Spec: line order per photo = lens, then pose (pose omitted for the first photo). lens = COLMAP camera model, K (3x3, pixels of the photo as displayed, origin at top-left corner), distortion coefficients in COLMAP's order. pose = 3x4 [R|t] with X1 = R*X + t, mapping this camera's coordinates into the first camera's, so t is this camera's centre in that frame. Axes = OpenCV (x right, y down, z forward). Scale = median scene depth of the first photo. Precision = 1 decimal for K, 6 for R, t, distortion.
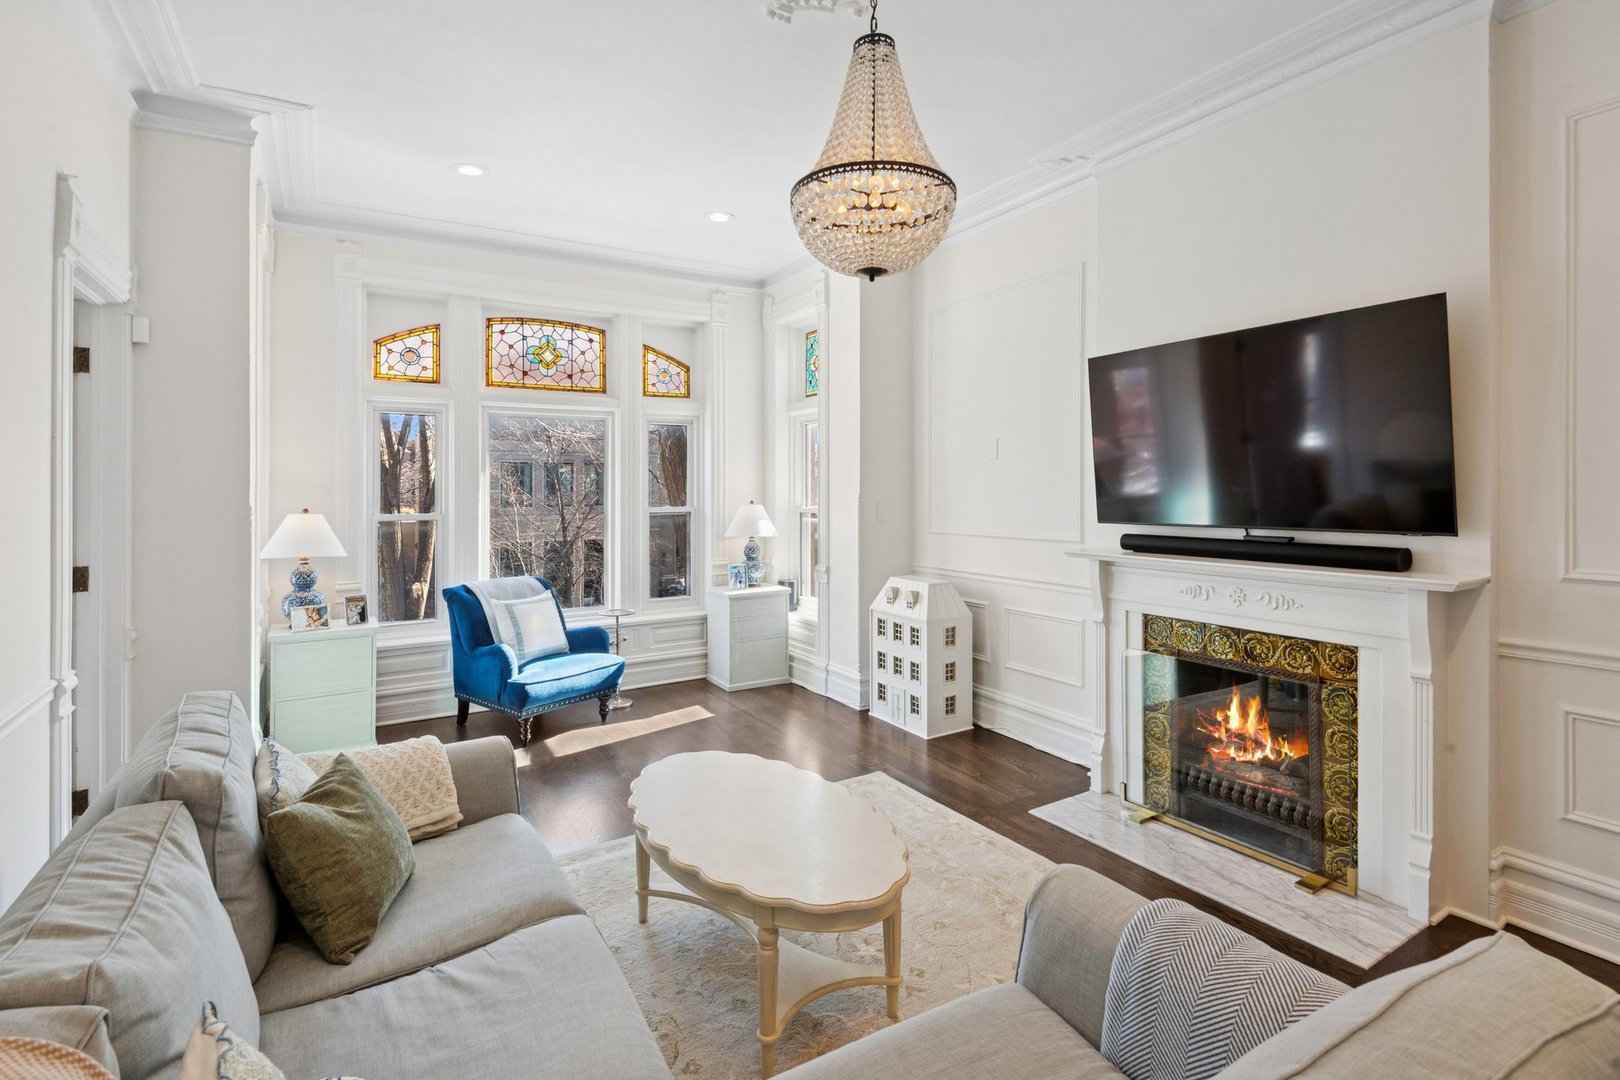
lens RADIAL K [[781.5, 0, 824.9], [0, 781.5, 474.5], [0, 0, 1]] dist [0.000710, -0.000742]
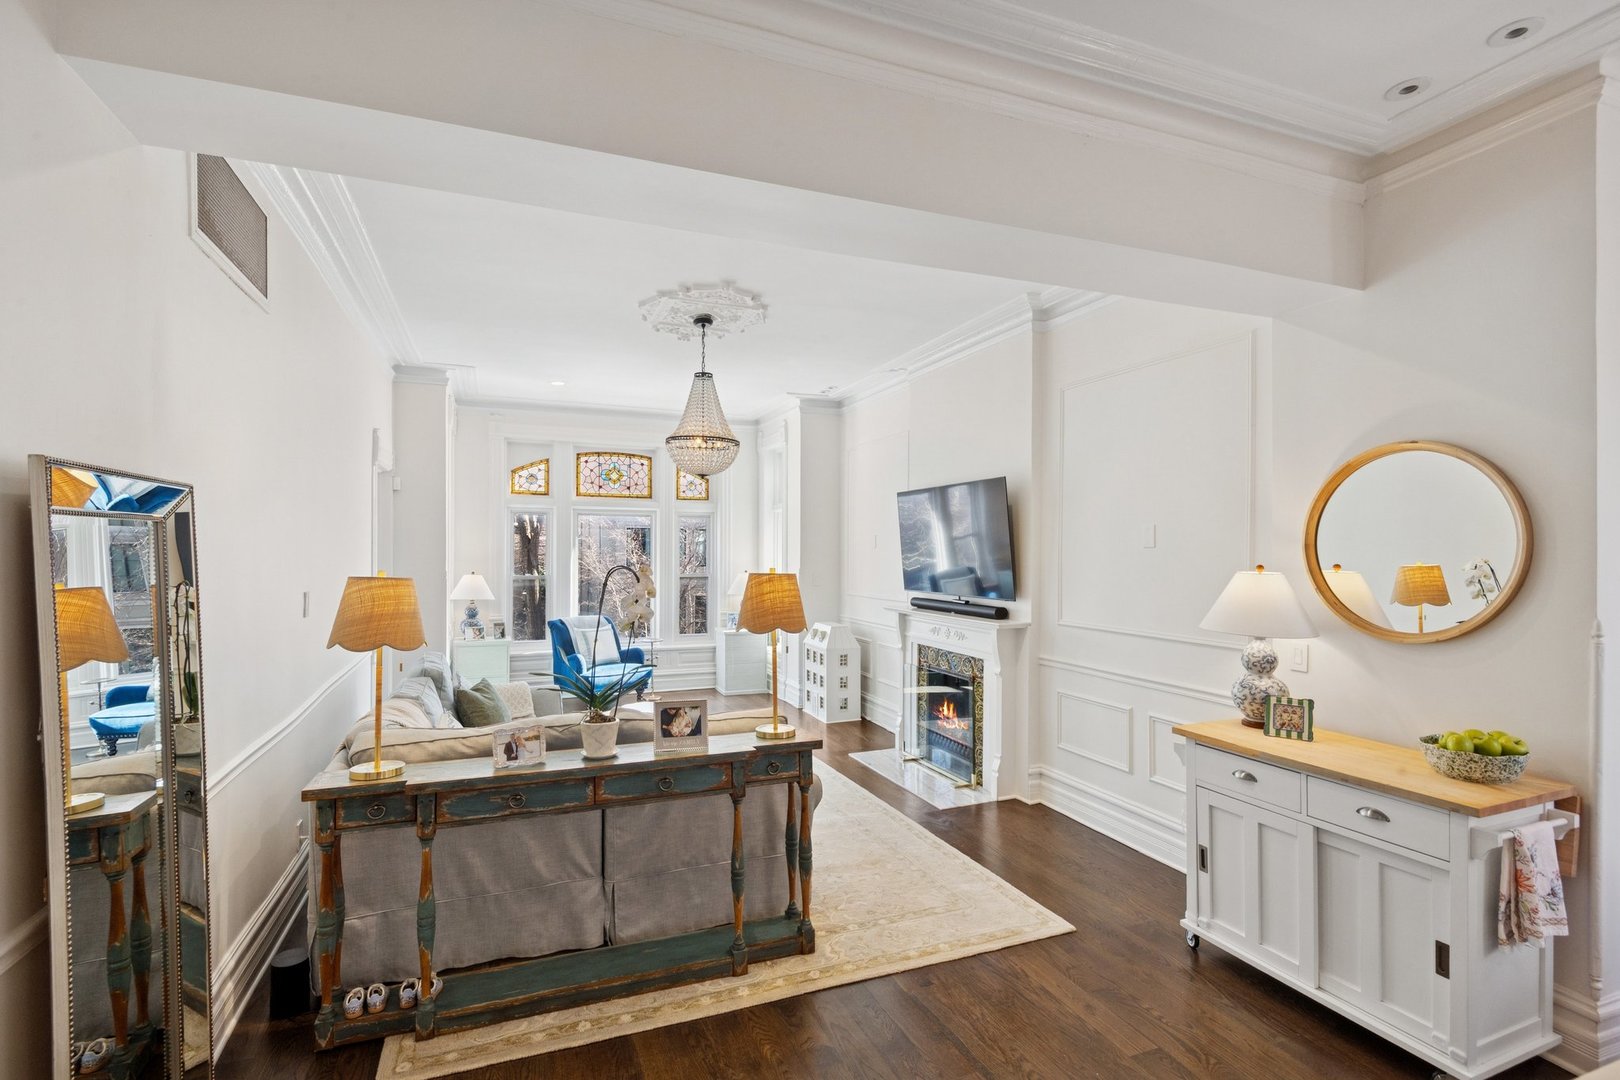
lens RADIAL K [[784.5, 0, 810.0], [0, 784.5, 540.0], [0, 0, 1]] dist [0.003218, -0.000108]
pose [[0.984194, 0.011675, -0.176709, 0.320736], [-0.010601, 0.999919, 0.007021, -0.039654], [0.176777, -0.005037, 0.984238, -0.493293]]
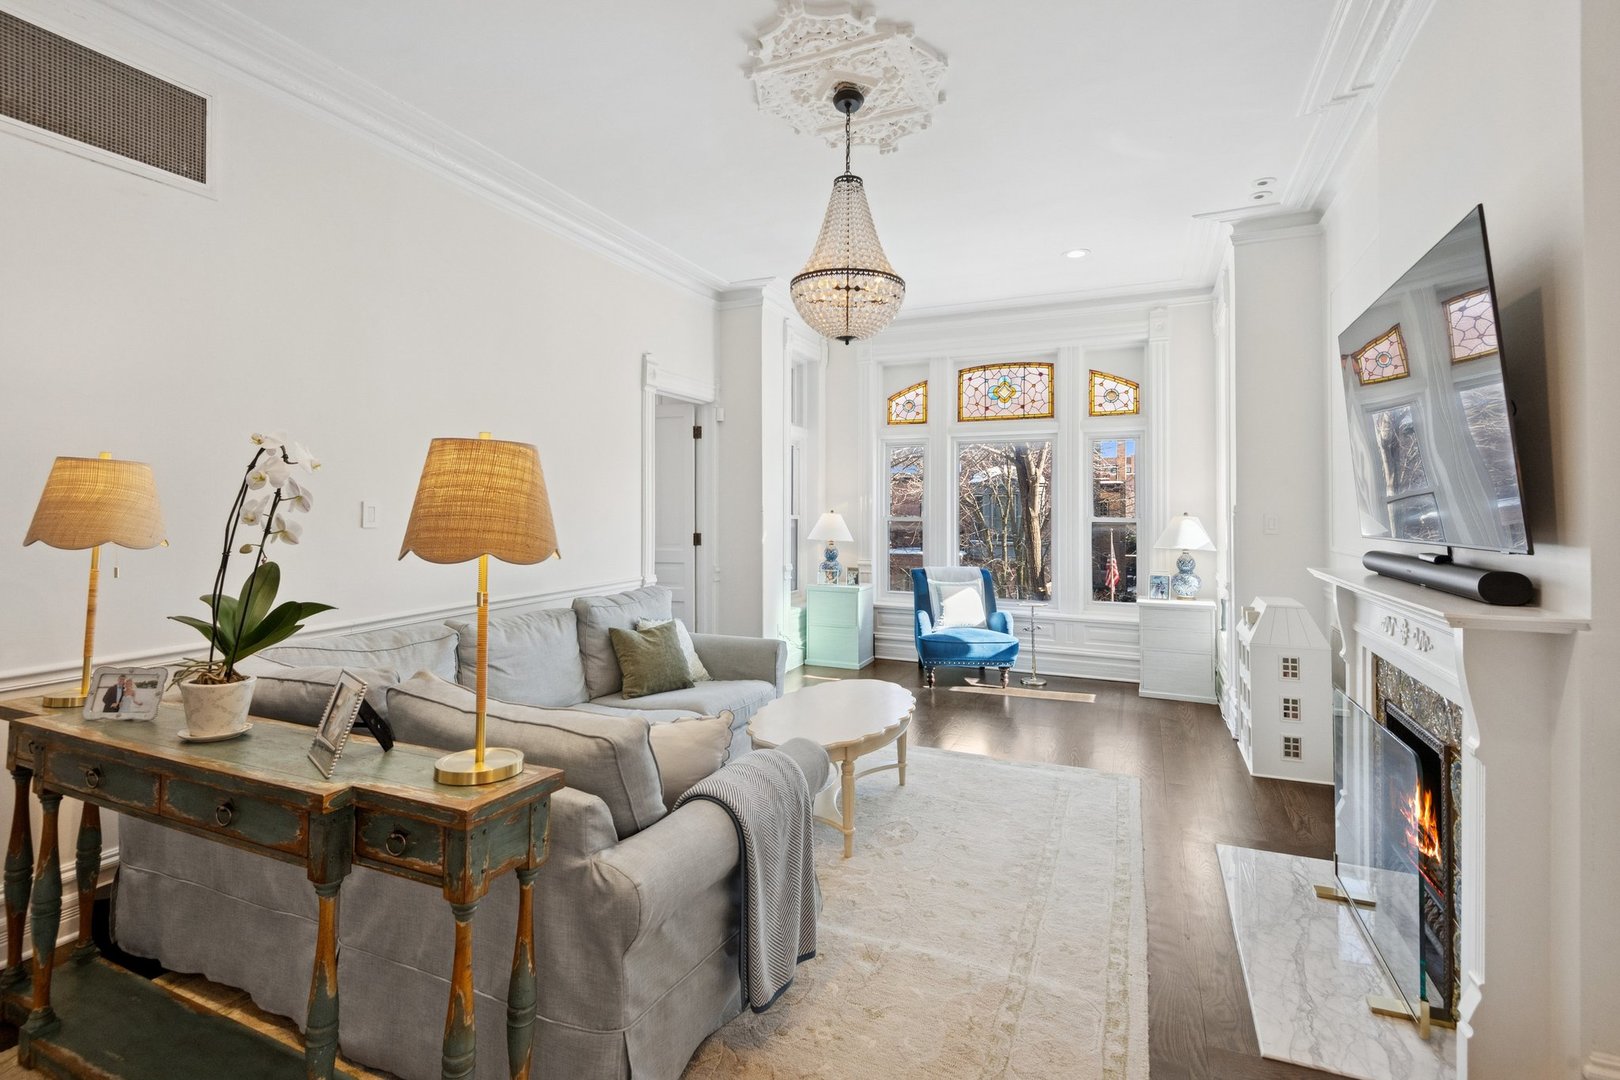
lens RADIAL K [[762.4, 0, 787.4], [0, 762.4, 504.4], [0, 0, 1]] dist [0.030231, -0.019330]
pose [[0.536729, 0.005023, -0.843739, 0.502097], [0.004009, 0.999956, 0.008503, 0.014397], [0.843745, -0.007947, 0.536686, 0.062447]]
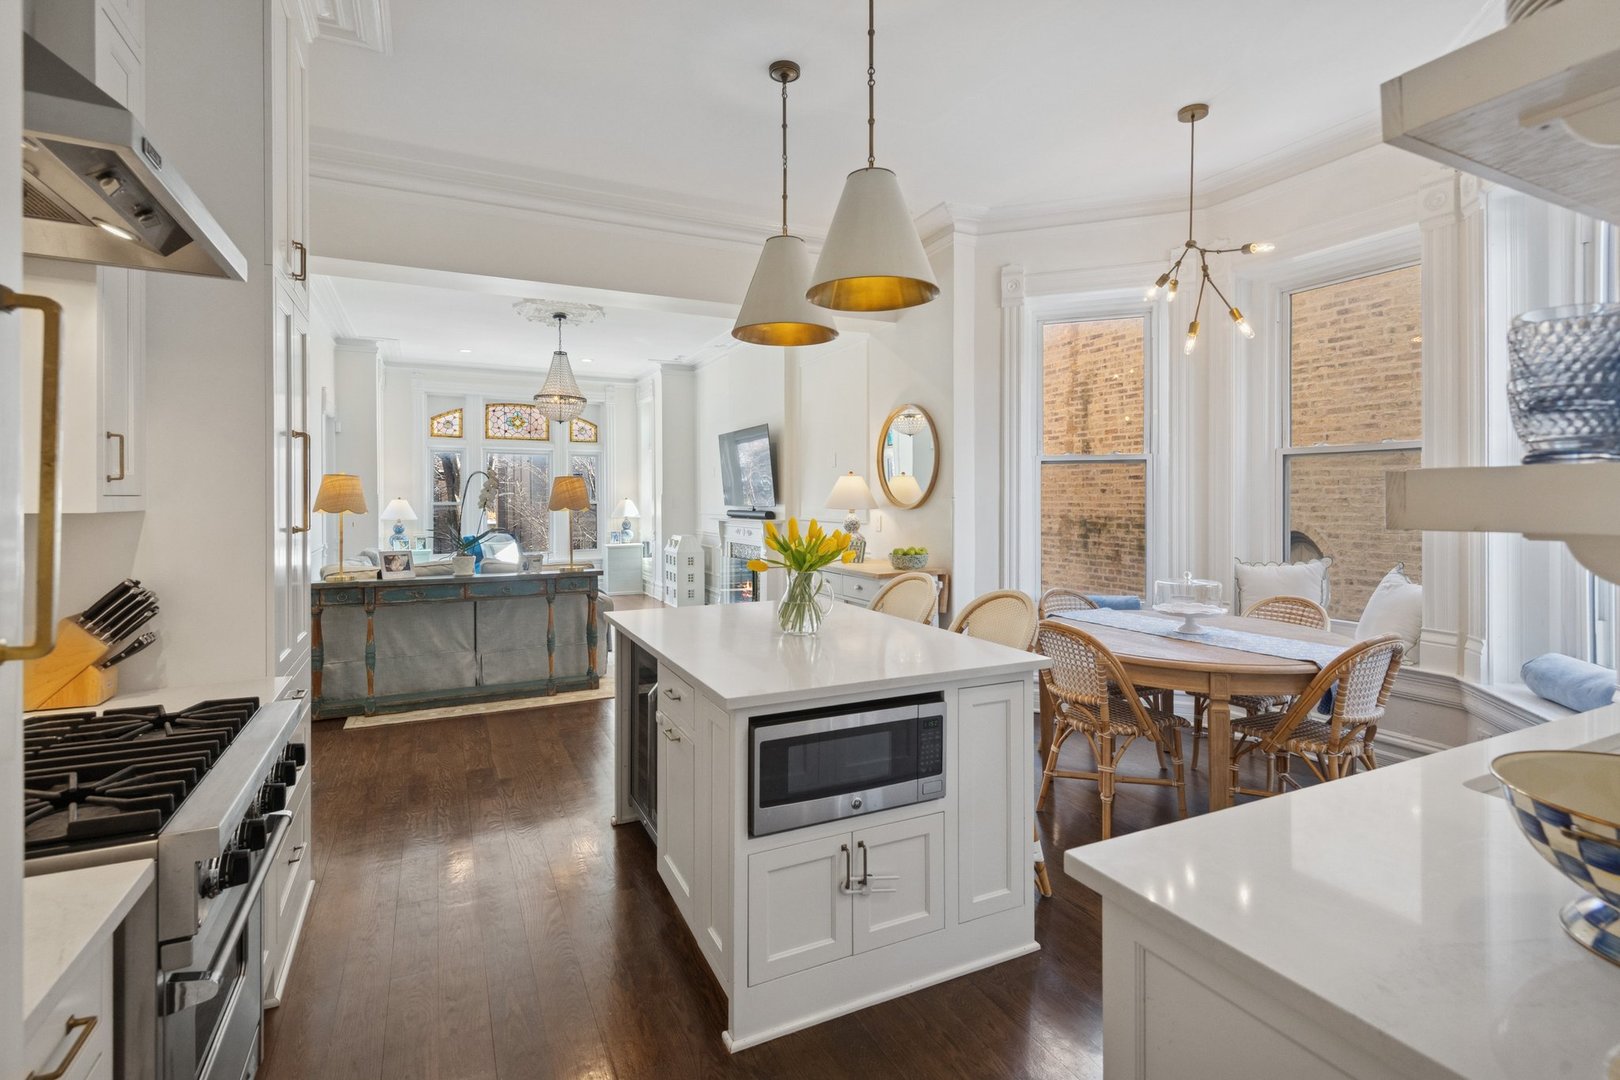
lens RADIAL K [[795.7, 0, 839.7], [0, 795.7, 497.2], [0, 0, 1]] dist [-0.001488, -0.000284]
pose [[0.996605, 0.008345, -0.081912, 0.635250], [-0.007167, 0.999867, 0.014672, 0.000451], [0.082024, -0.014035, 0.996532, -0.951394]]
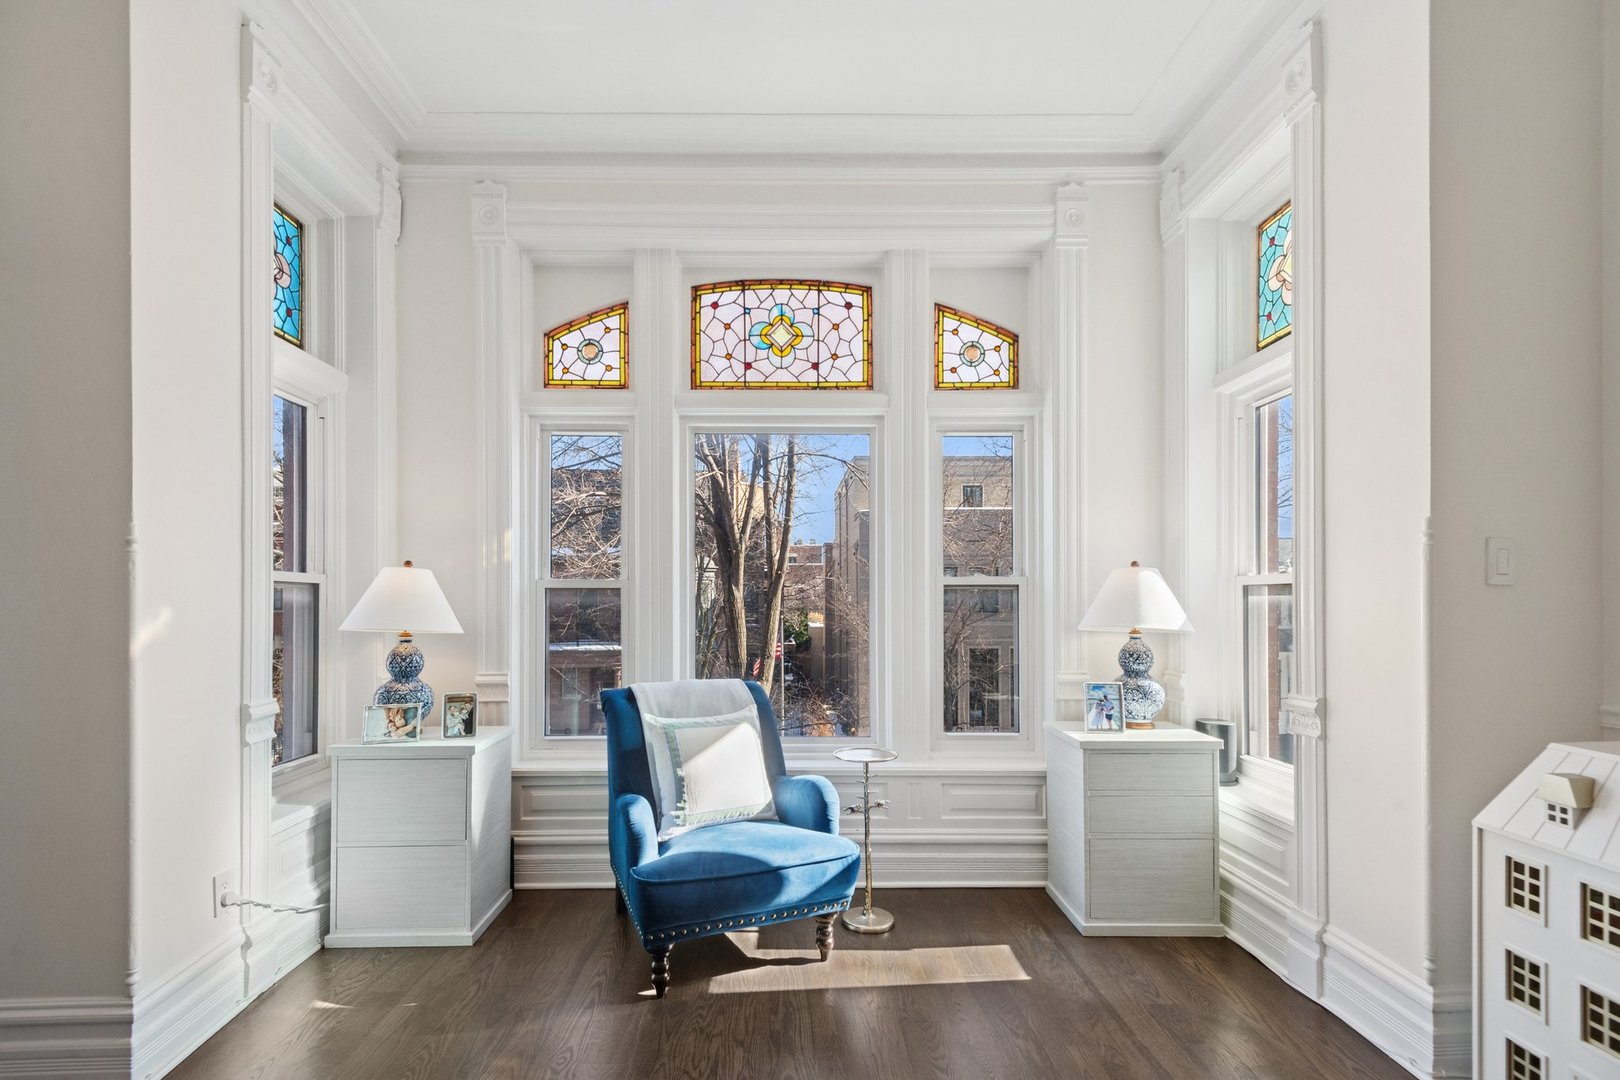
lens RADIAL K [[772.6, 0, 791.5], [0, 772.6, 584.1], [0, 0, 1]] dist [0.029636, -0.000841]
pose [[0.852549, -0.005506, -0.522618, -0.019669], [0.002930, 0.999979, -0.005755, 0.056257], [0.522639, 0.003375, 0.852547, 0.485993]]
